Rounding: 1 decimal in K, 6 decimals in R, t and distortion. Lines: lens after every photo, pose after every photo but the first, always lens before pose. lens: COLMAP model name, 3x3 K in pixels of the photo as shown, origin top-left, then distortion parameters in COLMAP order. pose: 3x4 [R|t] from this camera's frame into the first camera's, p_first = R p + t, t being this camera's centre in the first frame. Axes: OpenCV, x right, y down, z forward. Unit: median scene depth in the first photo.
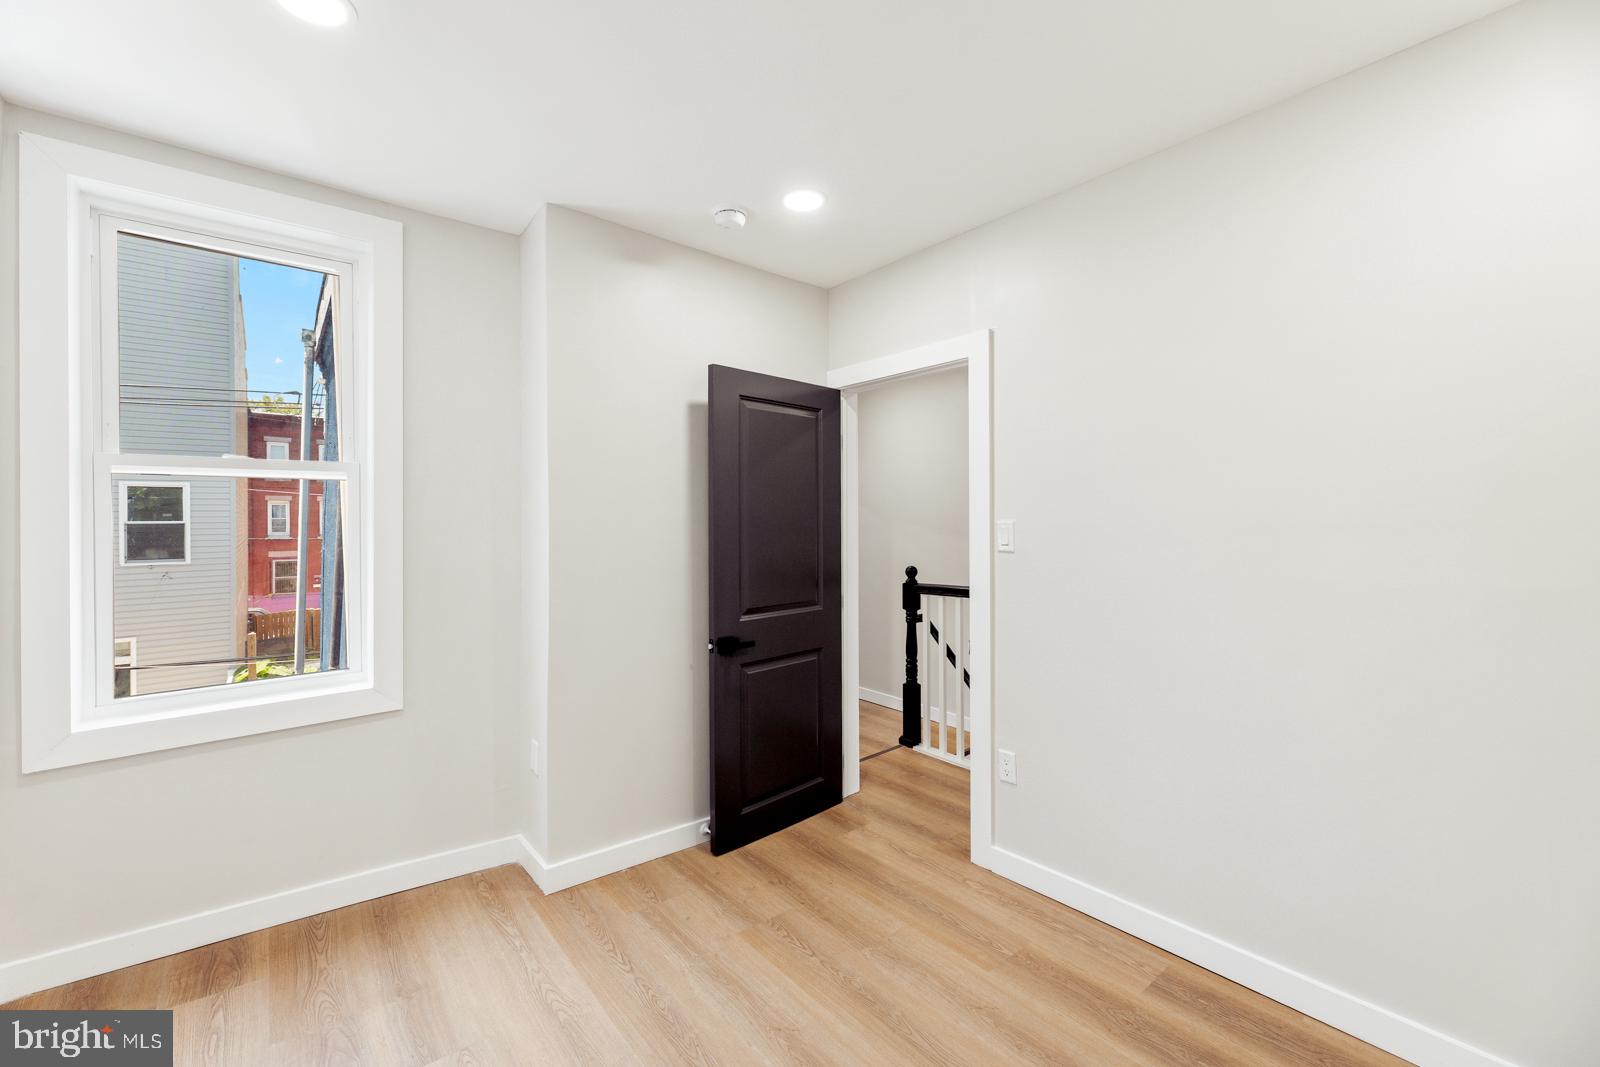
lens RADIAL K [[646.0, 0, 793.8], [0, 646.0, 517.5], [0, 0, 1]] dist [0.000101, -0.000533]
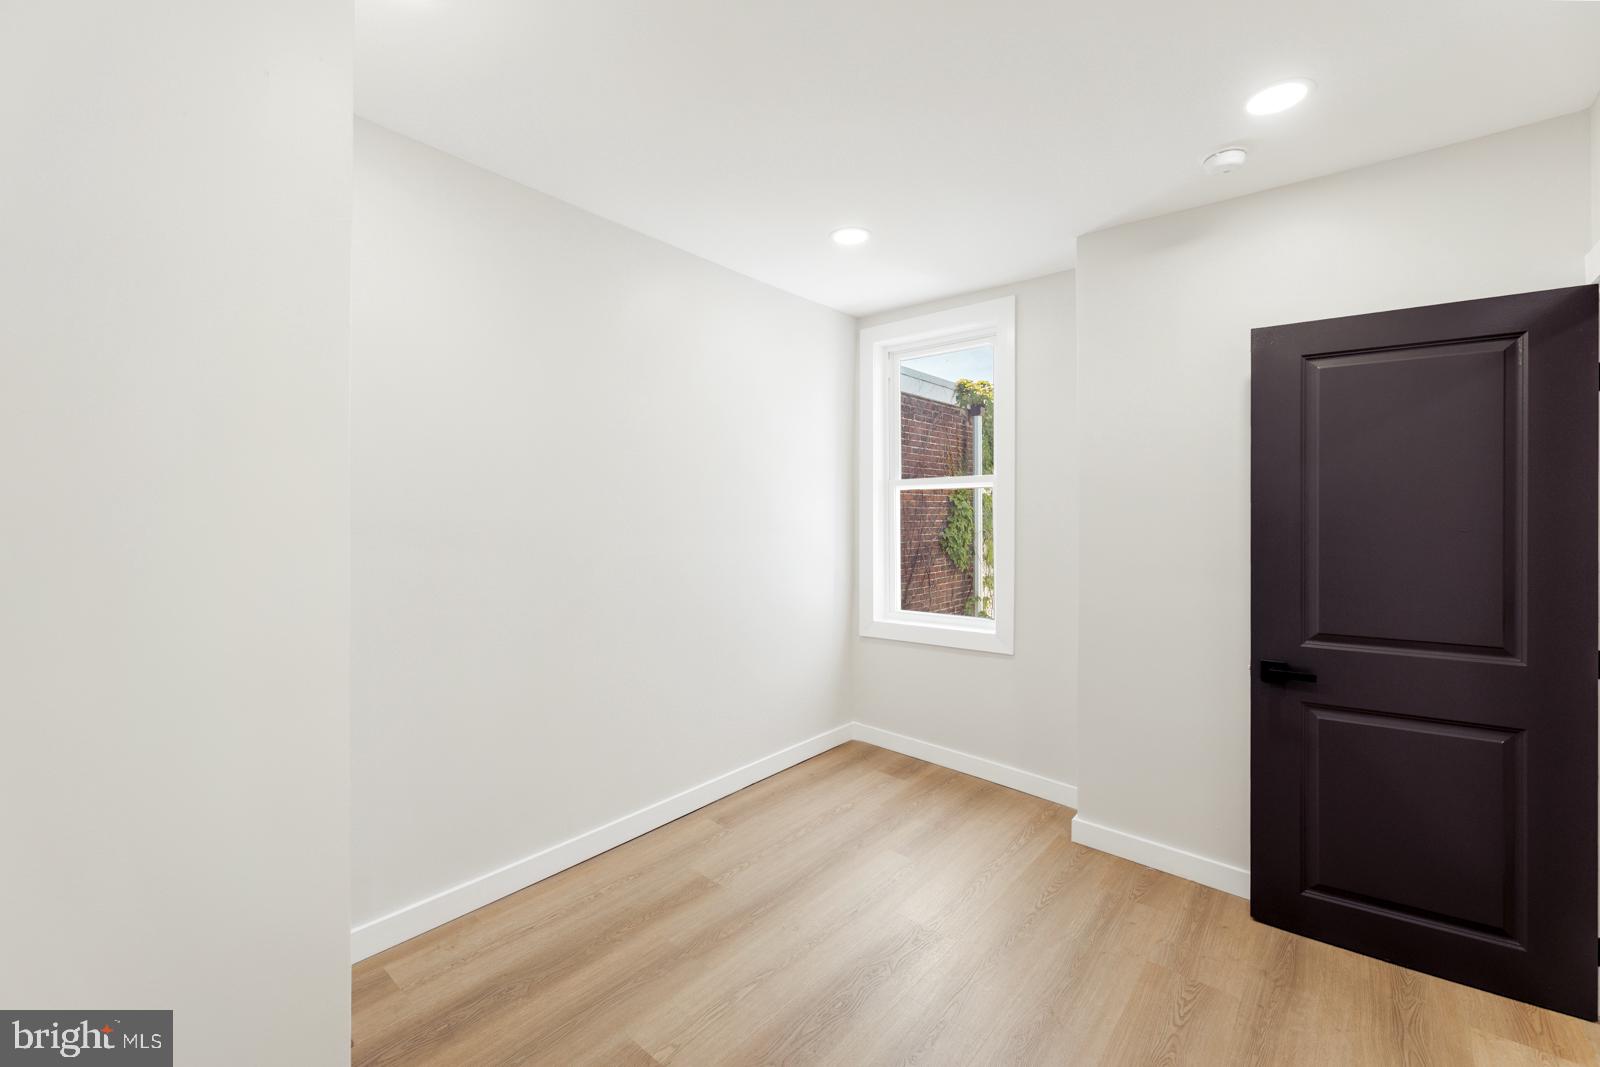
lens RADIAL K [[673.6, 0, 813.6], [0, 673.6, 516.3], [0, 0, 1]] dist [-0.000943, -0.000011]
pose [[0.204047, 0.002917, -0.978957, 0.697302], [0.001635, 0.999993, 0.003321, 0.000082], [0.978960, -0.002278, 0.204041, 0.304568]]
